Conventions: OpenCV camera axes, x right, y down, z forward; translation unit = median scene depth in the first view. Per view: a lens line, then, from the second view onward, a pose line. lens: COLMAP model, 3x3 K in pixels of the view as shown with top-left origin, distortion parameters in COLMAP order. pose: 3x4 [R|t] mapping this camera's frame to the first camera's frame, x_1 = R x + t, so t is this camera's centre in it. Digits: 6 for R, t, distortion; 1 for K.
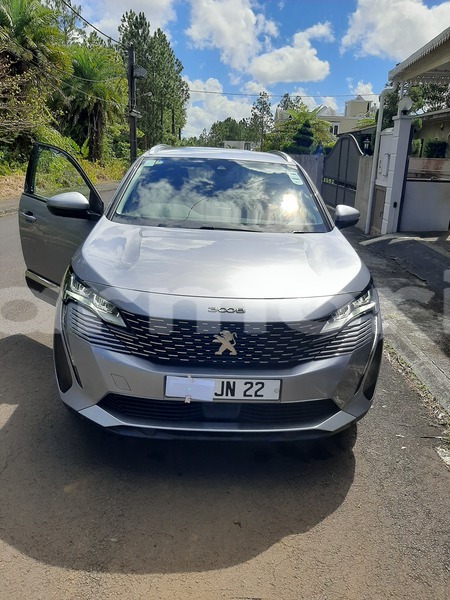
lens RADIAL K [[476.1, 0, 223.6], [0, 476.1, 291.4], [0, 0, 1]] dist [-0.007008, -0.003679]
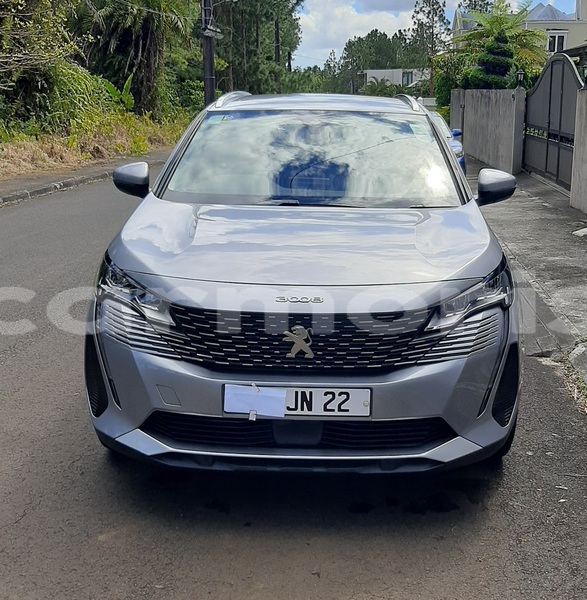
lens RADIAL K [[886.7, 0, 293.5], [0, 886.7, 300.0], [0, 0, 1]] dist [0.015010, 0.039187]
pose [[0.994709, -0.016881, -0.101340, 0.137270], [0.011617, 0.998563, -0.052308, 0.109948], [0.102078, 0.050854, 0.993476, -0.435270]]
